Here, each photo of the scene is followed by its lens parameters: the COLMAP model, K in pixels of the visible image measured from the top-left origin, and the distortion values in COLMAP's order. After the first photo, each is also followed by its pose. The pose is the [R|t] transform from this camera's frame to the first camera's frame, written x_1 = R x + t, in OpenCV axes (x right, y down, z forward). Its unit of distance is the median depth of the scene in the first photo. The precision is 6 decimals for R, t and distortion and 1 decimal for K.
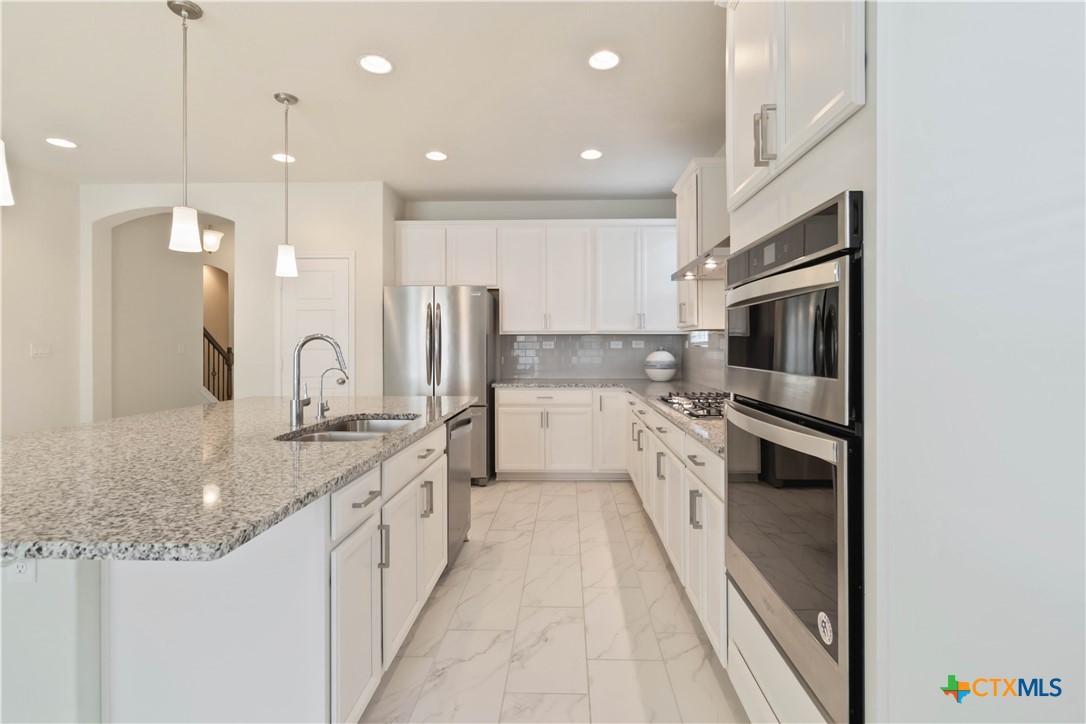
lens RADIAL K [[514.3, 0, 545.2], [0, 514.3, 342.7], [0, 0, 1]] dist [0.002777, 0.000365]
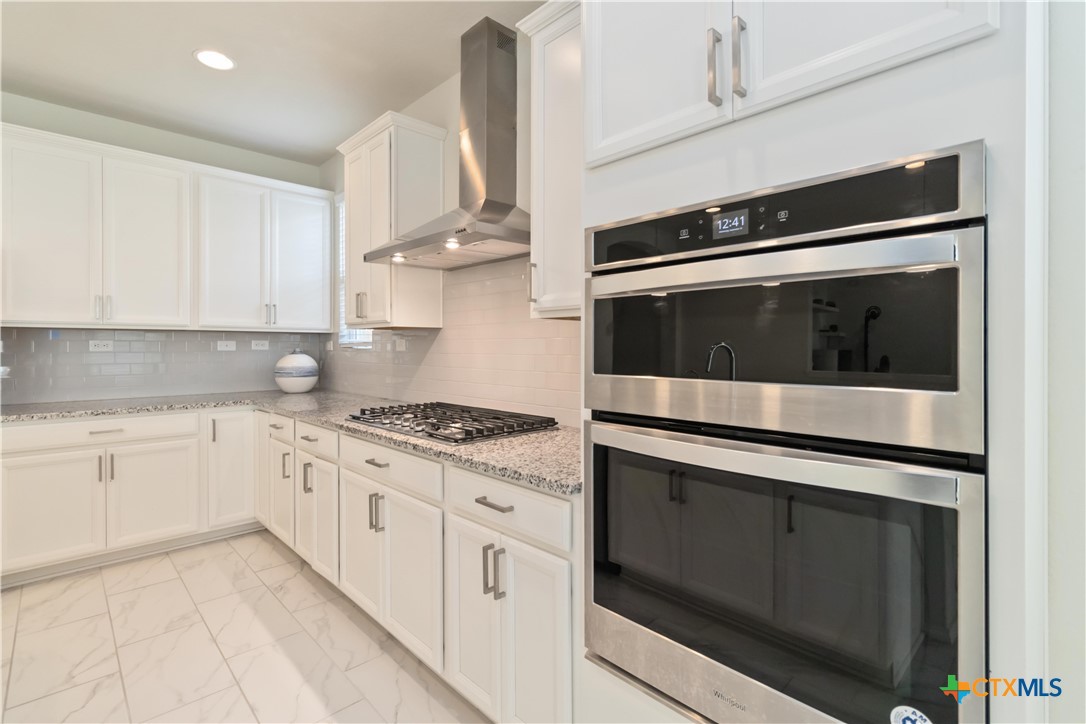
lens RADIAL K [[513.8, 0, 546.8], [0, 513.8, 345.3], [0, 0, 1]] dist [0.003746, 0.001129]
pose [[0.693169, 0.002285, 0.720771, -0.081274], [-0.004474, 0.999989, 0.001133, 0.000798], [-0.720761, -0.004010, 0.693172, 0.198223]]
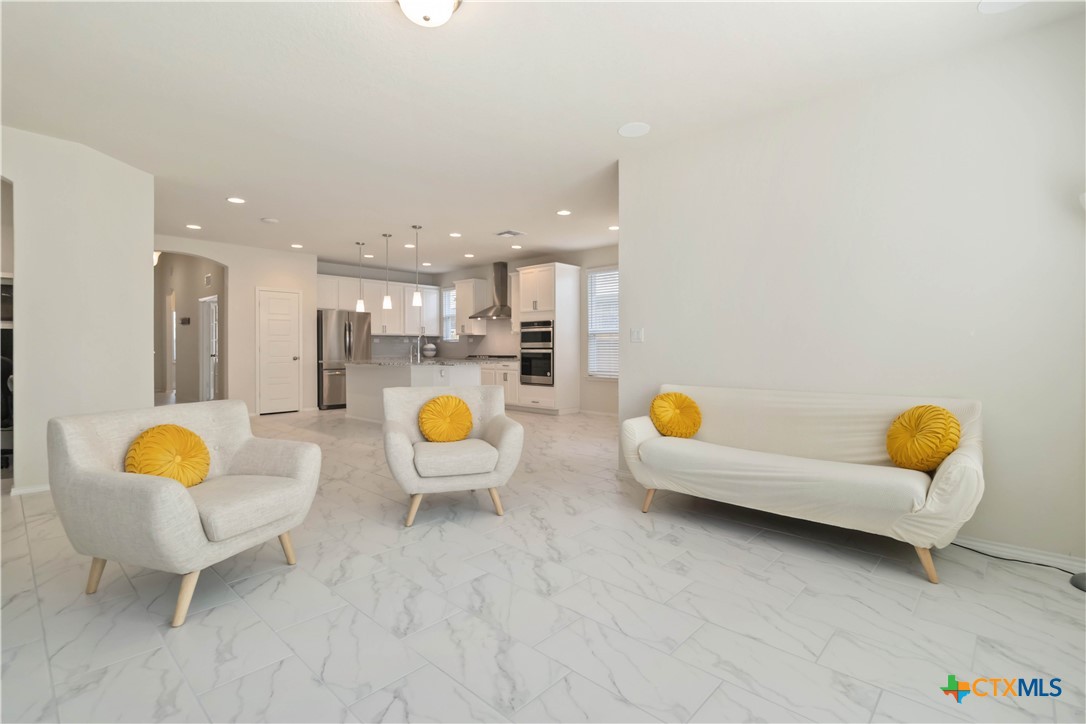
lens RADIAL K [[513.8, 0, 546.8], [0, 513.8, 345.3], [0, 0, 1]] dist [0.003746, 0.001129]
pose [[0.652745, 0.001183, 0.757577, -1.246331], [-0.001375, 0.999999, -0.000377, 0.026254], [-0.757576, -0.000796, 0.652746, -0.944758]]
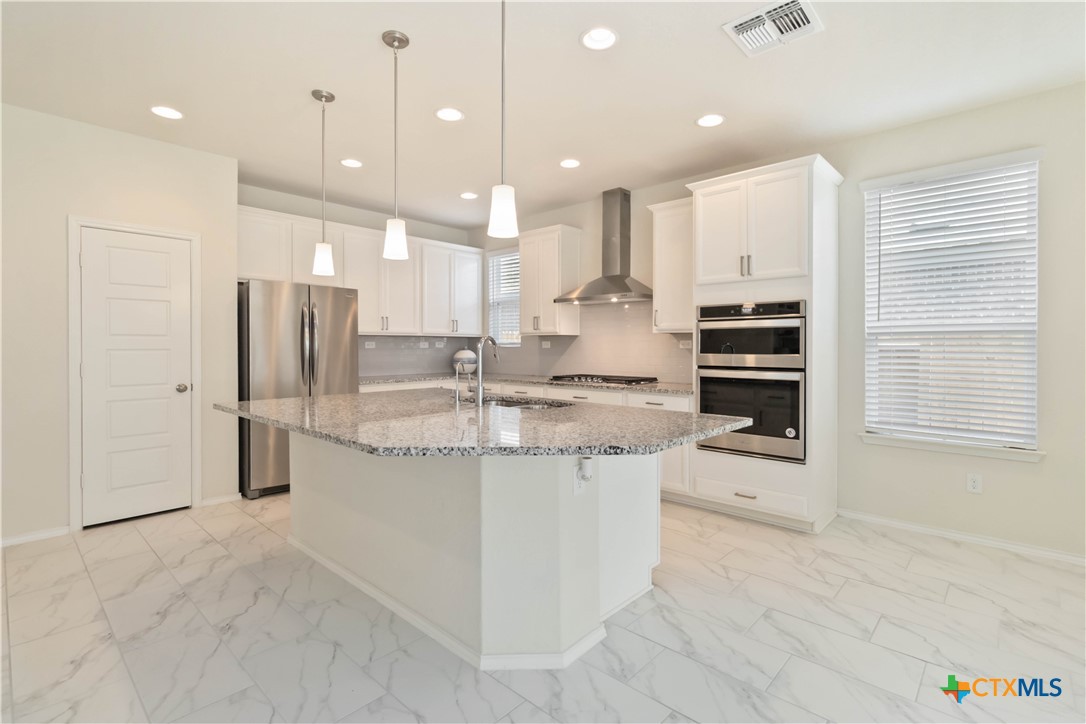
lens RADIAL K [[513.8, 0, 546.8], [0, 513.8, 345.3], [0, 0, 1]] dist [0.003746, 0.001129]
pose [[0.650618, 0.000316, 0.759405, -0.658236], [-0.003571, 0.999990, 0.002643, 0.001181], [-0.759396, -0.004431, 0.650613, 0.016274]]
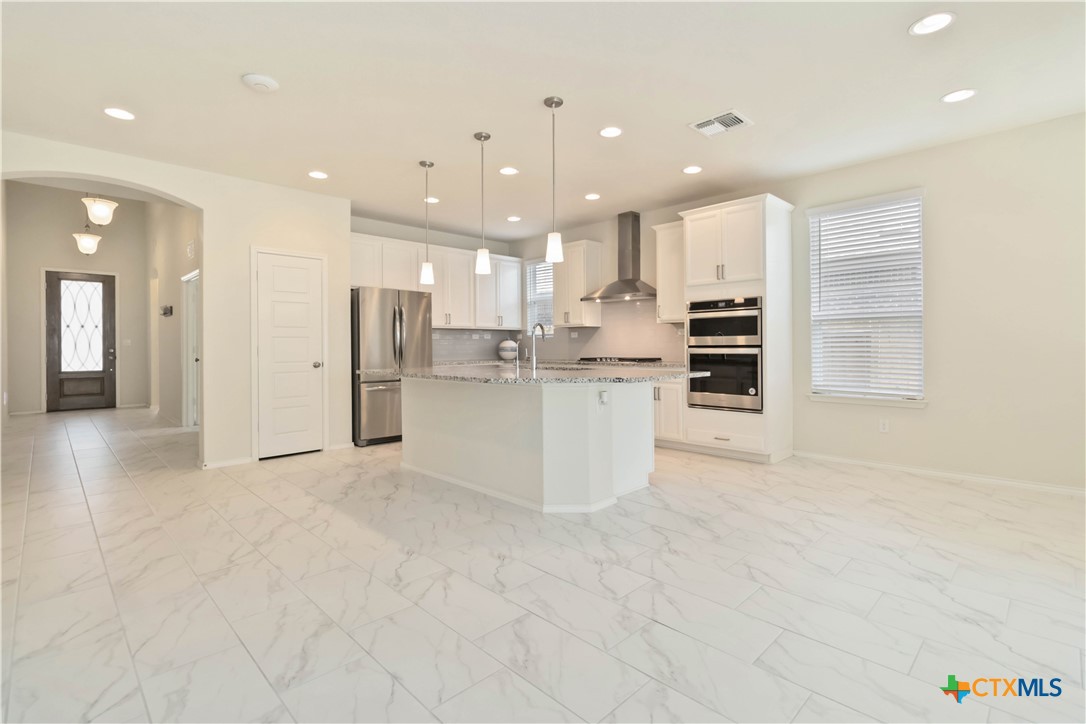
lens RADIAL K [[514.3, 0, 545.2], [0, 514.3, 342.7], [0, 0, 1]] dist [0.002777, 0.000365]
pose [[0.686268, -0.001434, 0.727347, -0.906030], [0.004586, 0.999987, -0.002355, 0.029950], [-0.727334, 0.004951, 0.686266, -0.176217]]
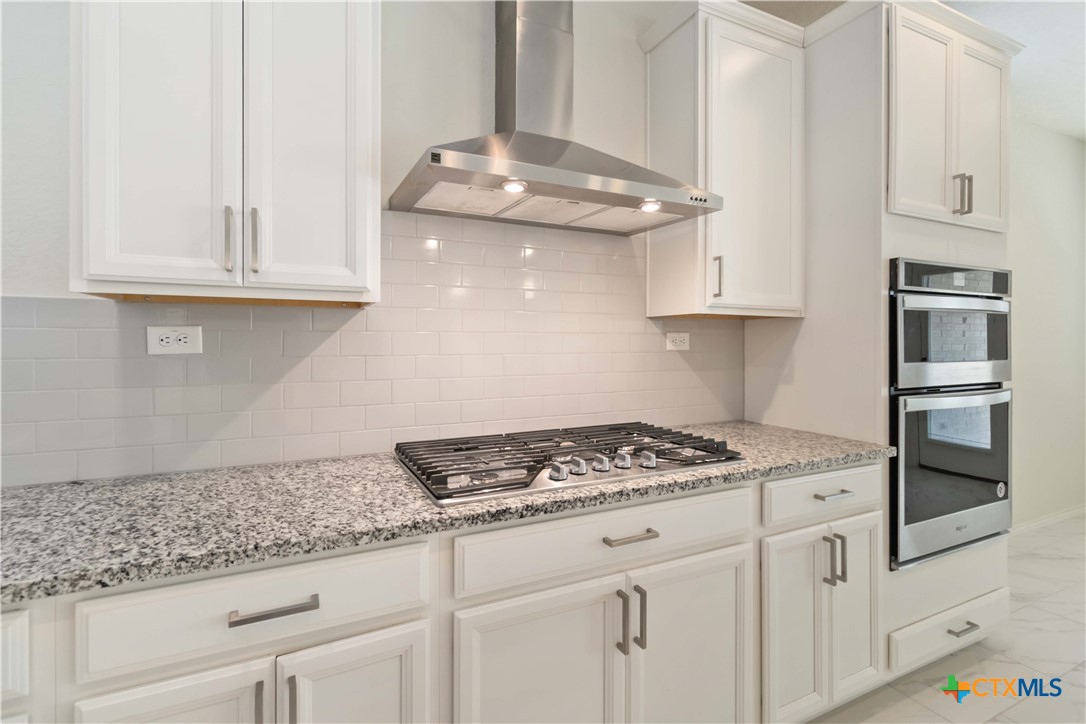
lens RADIAL K [[513.8, 0, 546.8], [0, 513.8, 345.3], [0, 0, 1]] dist [0.003746, 0.001129]
pose [[-0.479516, -0.012111, 0.877450, -0.077239], [-0.008635, 0.999921, 0.009082, 0.001155], [-0.877491, -0.003222, -0.479583, 0.782962]]
